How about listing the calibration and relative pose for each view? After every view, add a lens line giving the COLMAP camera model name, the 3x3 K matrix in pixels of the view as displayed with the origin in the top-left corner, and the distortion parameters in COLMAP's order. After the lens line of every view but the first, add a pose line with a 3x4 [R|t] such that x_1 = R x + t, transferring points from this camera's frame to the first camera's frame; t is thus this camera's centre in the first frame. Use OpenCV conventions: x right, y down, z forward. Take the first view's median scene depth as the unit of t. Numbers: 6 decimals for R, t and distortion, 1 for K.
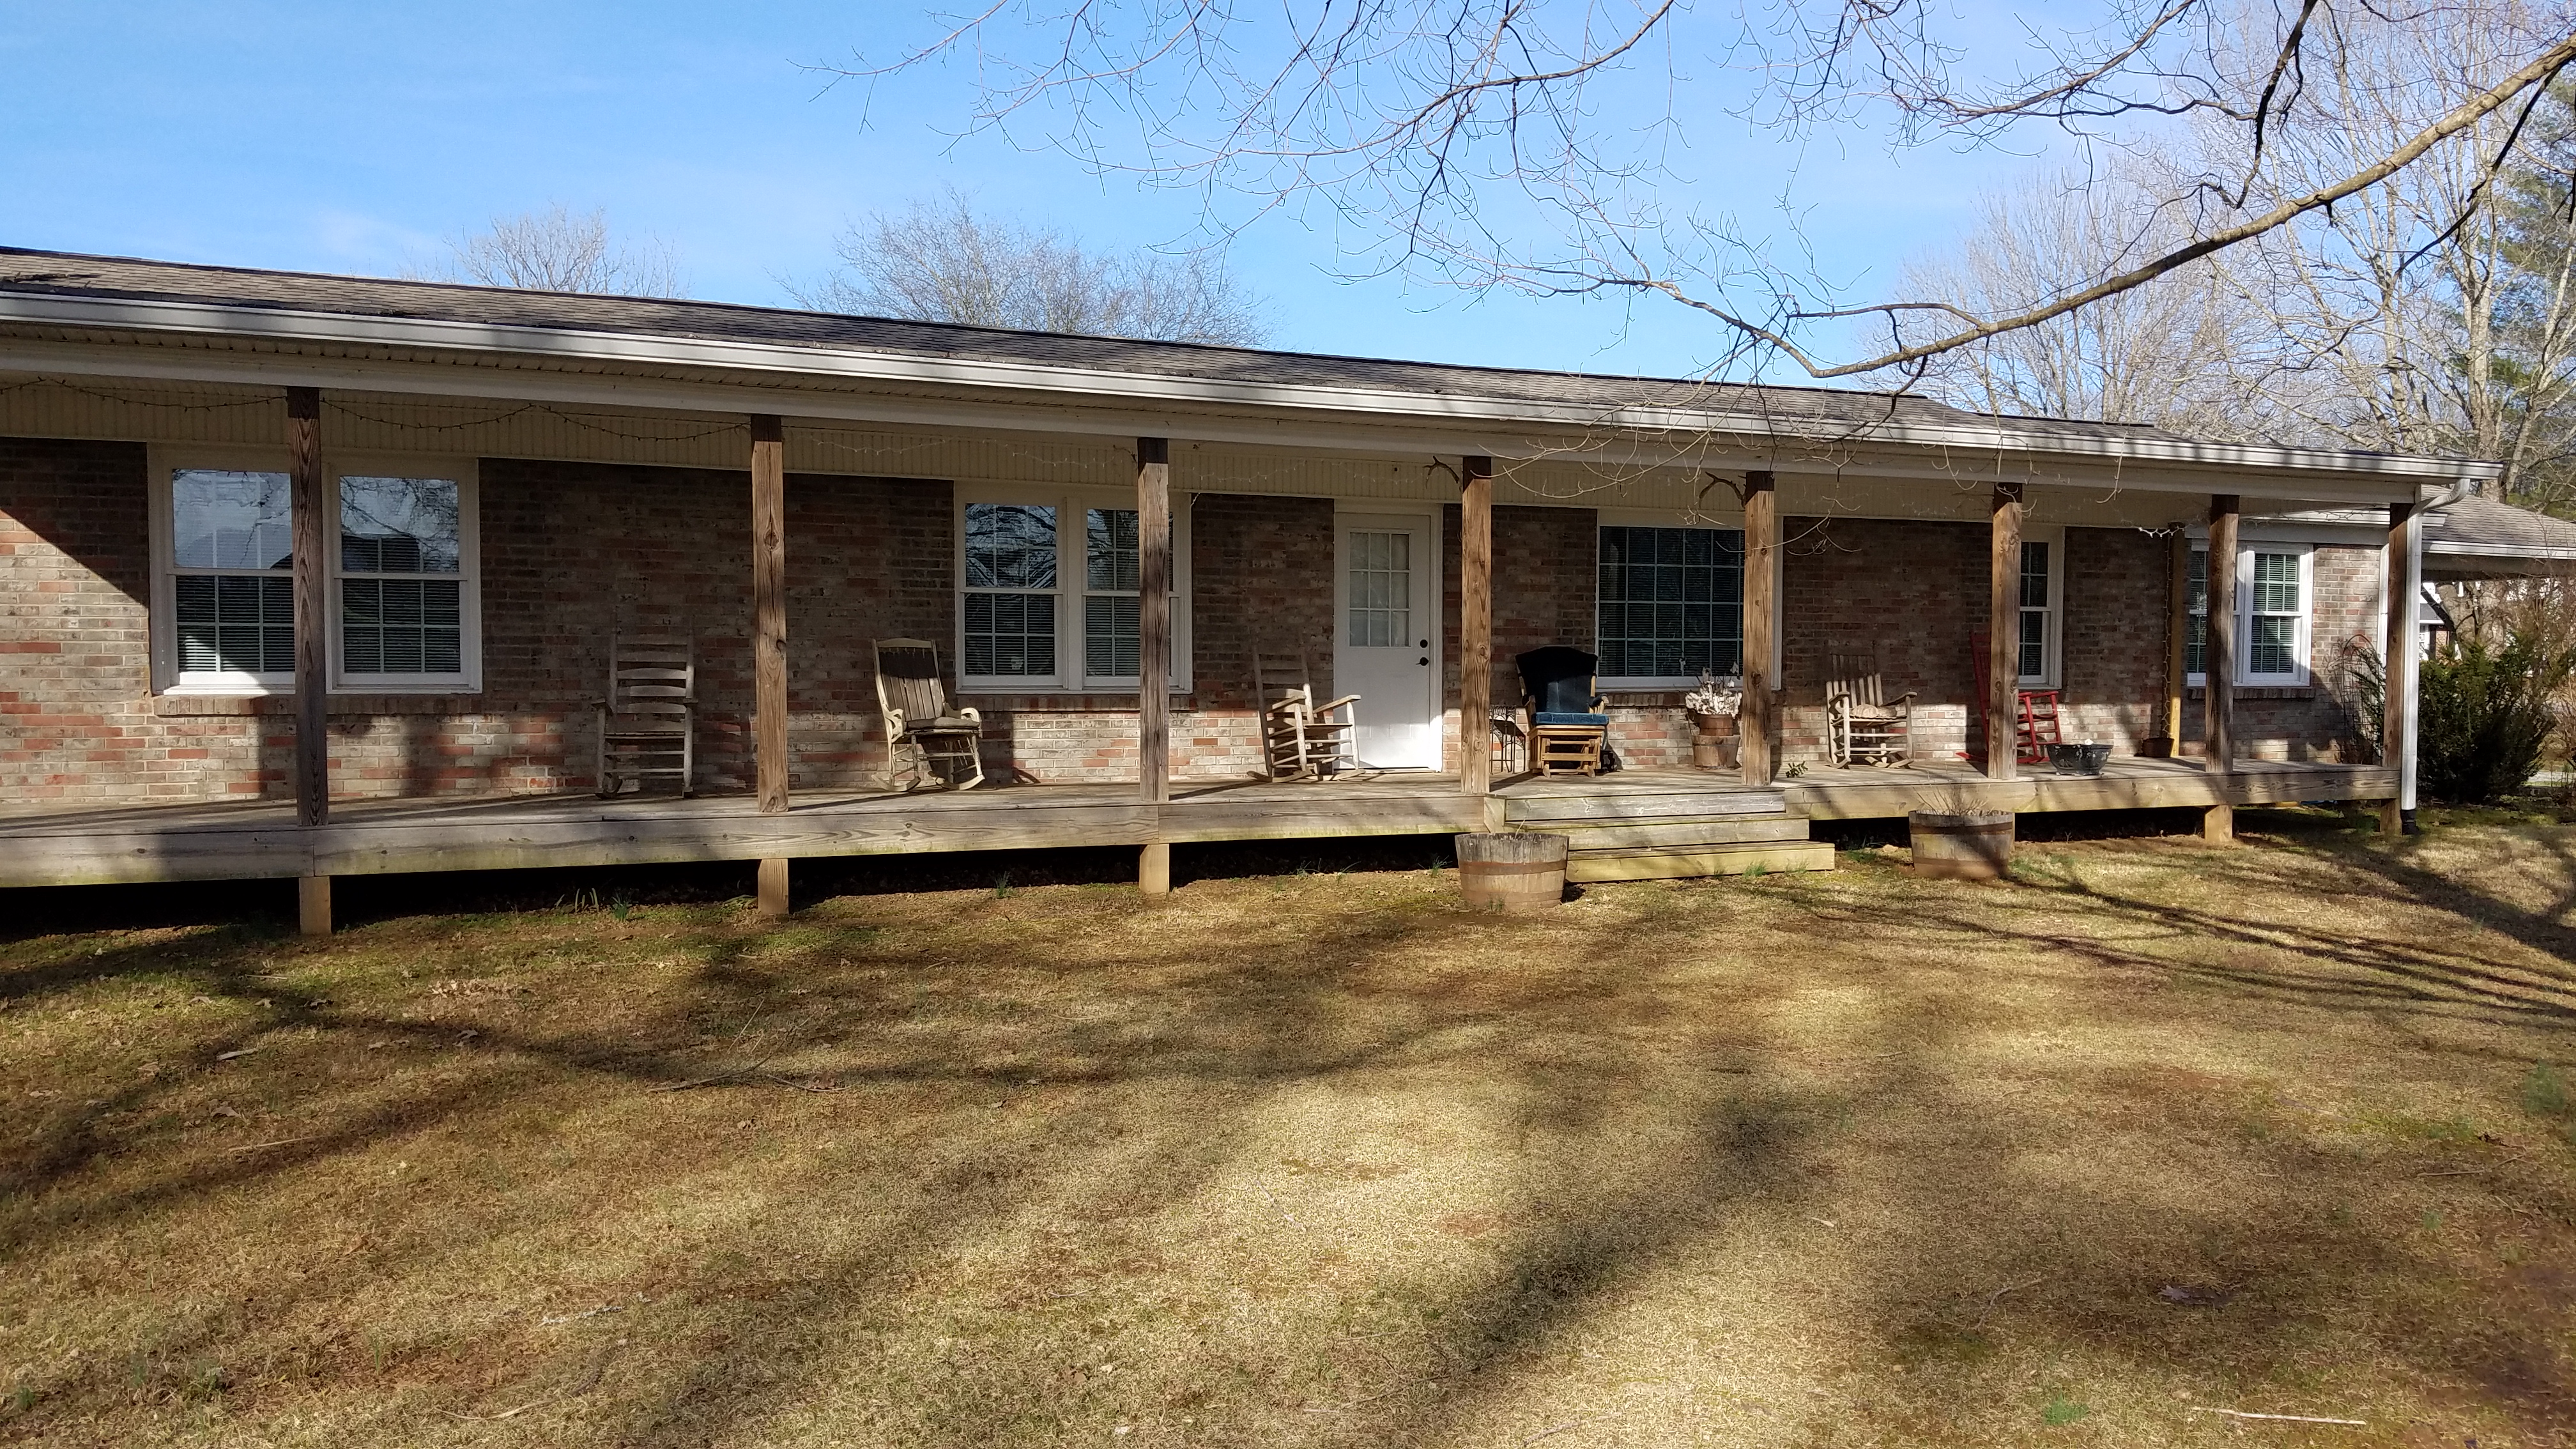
lens RADIAL K [[1994.2, 0, 1301.9], [0, 1994.2, 739.2], [0, 0, 1]] dist [0.038528, -0.072195]
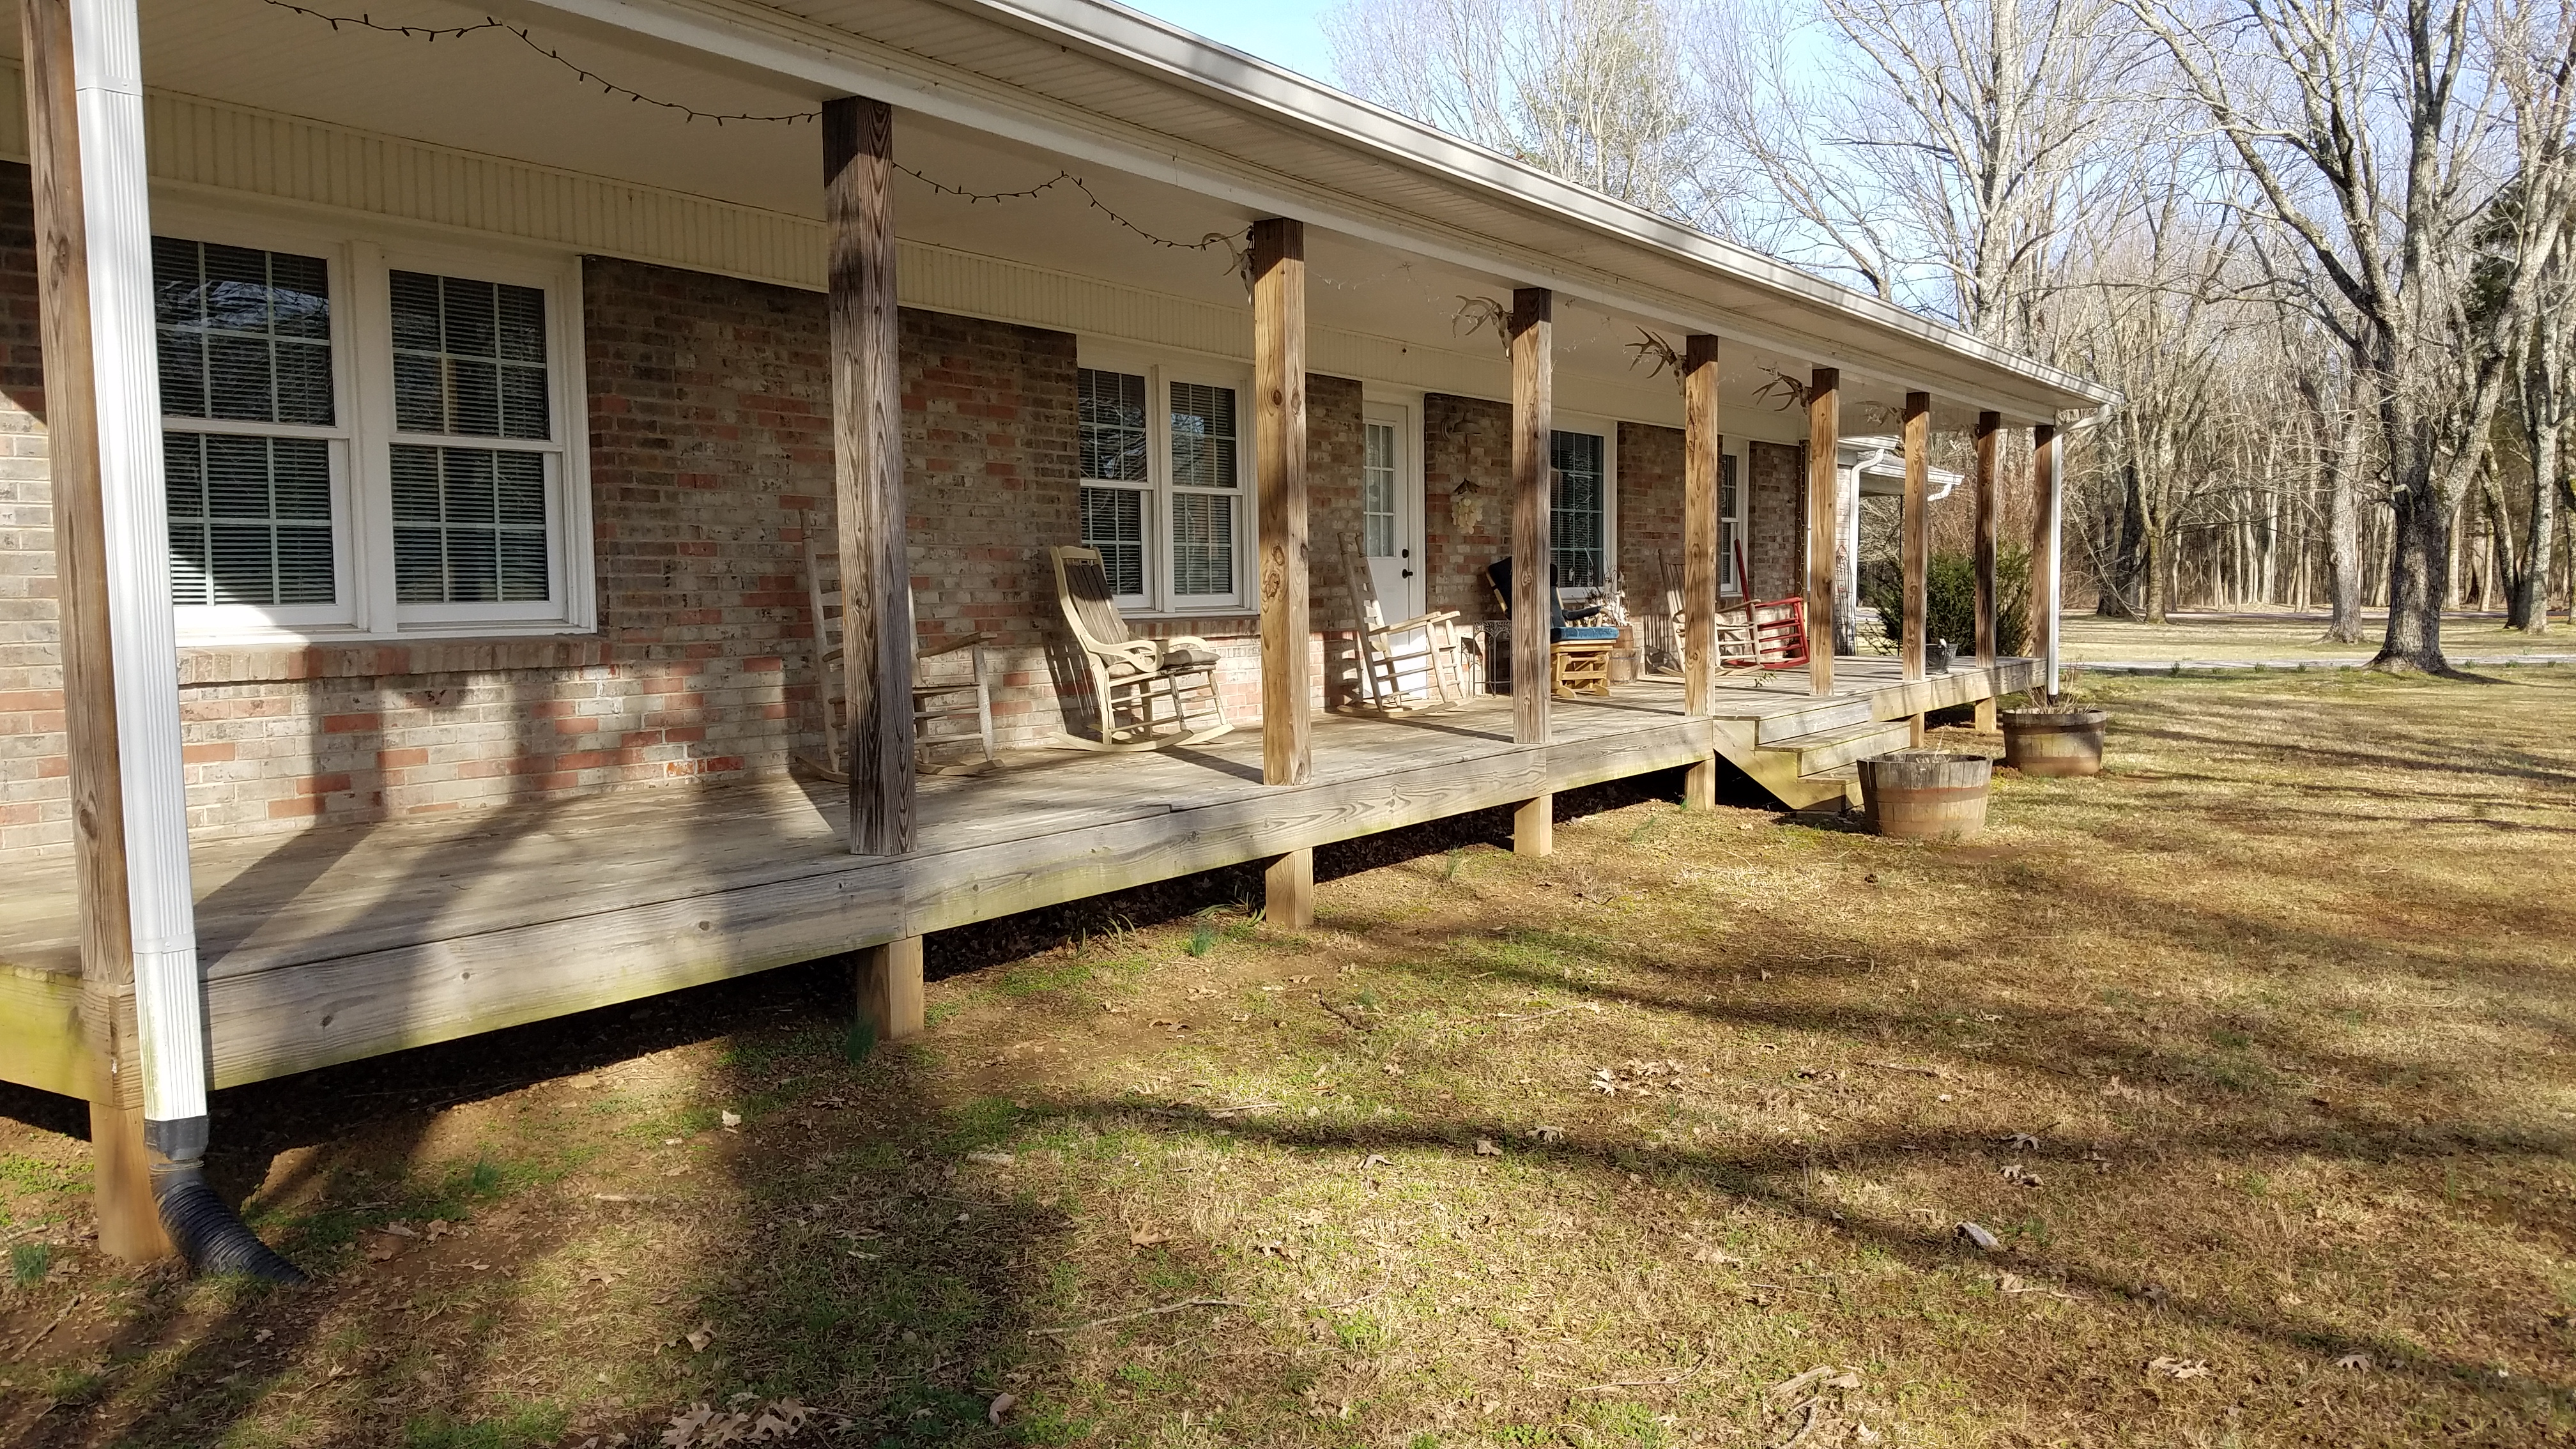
lens RADIAL K [[1994.2, 0, 1315.6], [0, 1994.2, 738.6], [0, 0, 1]] dist [0.038528, -0.072195]
pose [[0.847222, -0.054711, 0.528413, -0.523001], [0.035367, 0.998285, 0.046655, -0.010541], [-0.530060, -0.020839, 0.847704, 0.326389]]
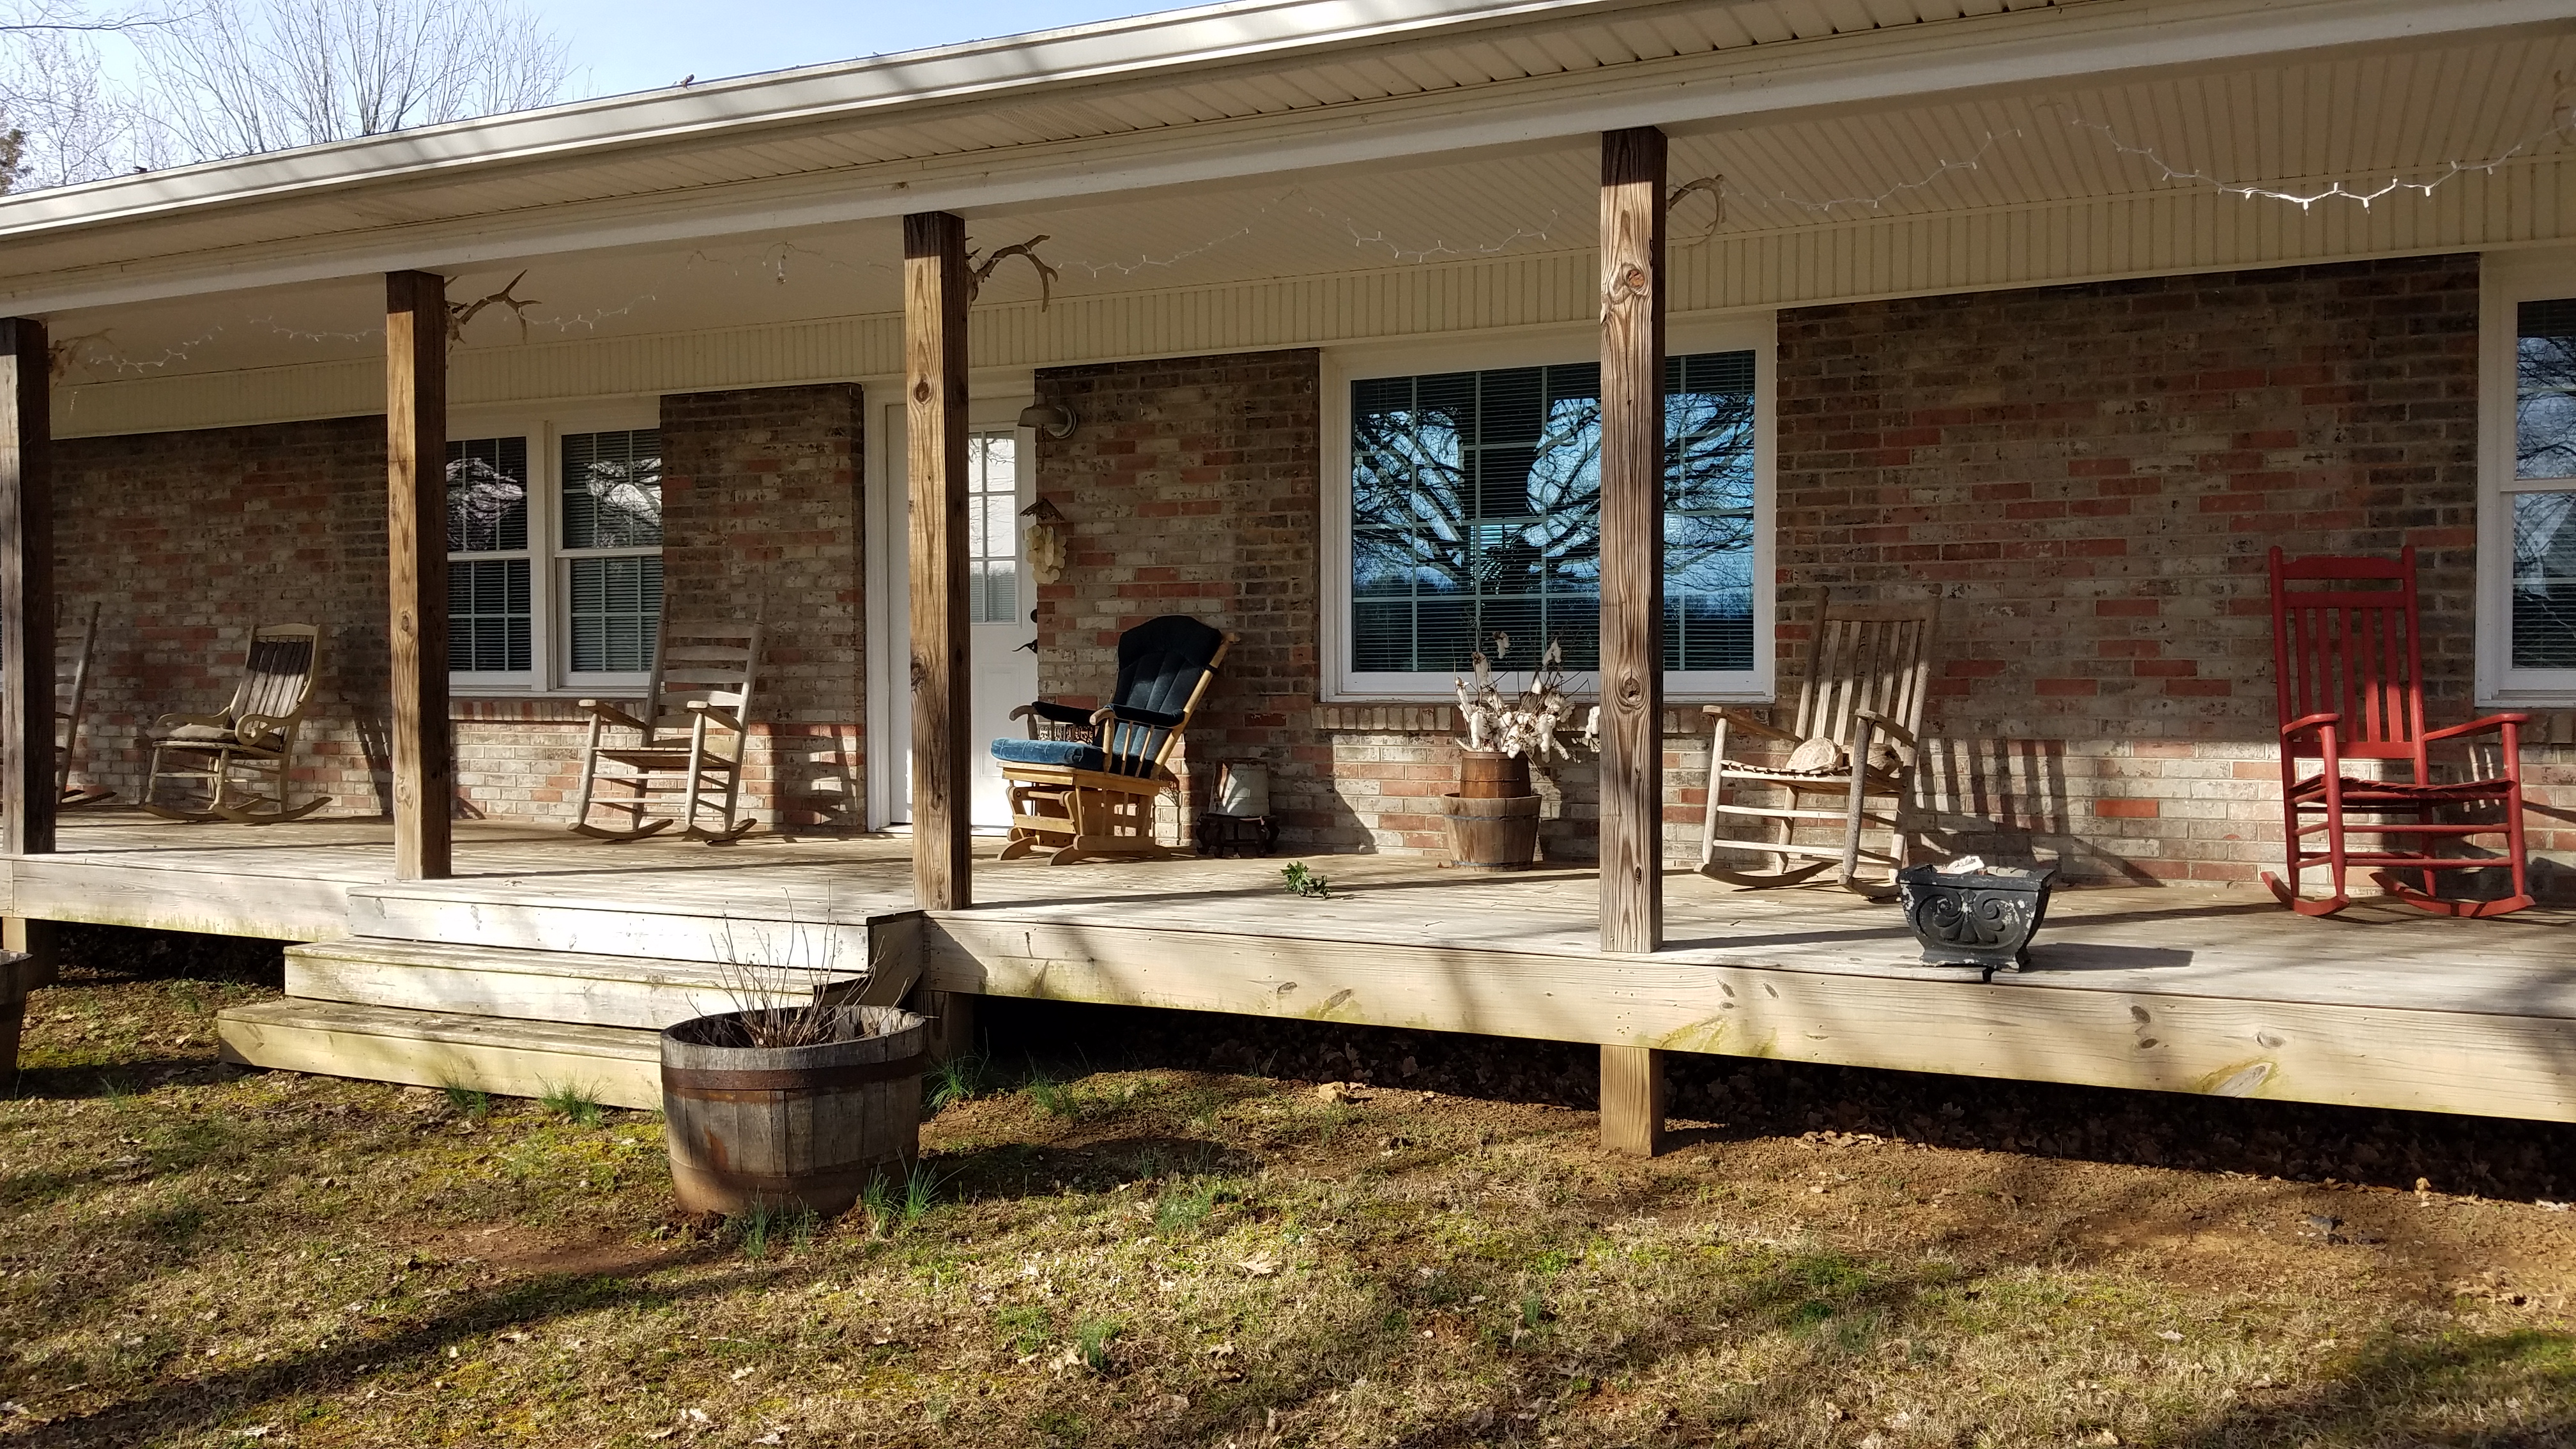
lens RADIAL K [[1994.2, 0, 1464.9], [0, 1994.2, 726.3], [0, 0, 1]] dist [0.038528, -0.072195]
pose [[0.647649, 0.017600, -0.761735, 0.695559], [-0.023821, 0.999712, 0.002846, -0.024015], [0.761566, 0.016302, 0.647882, 0.852143]]
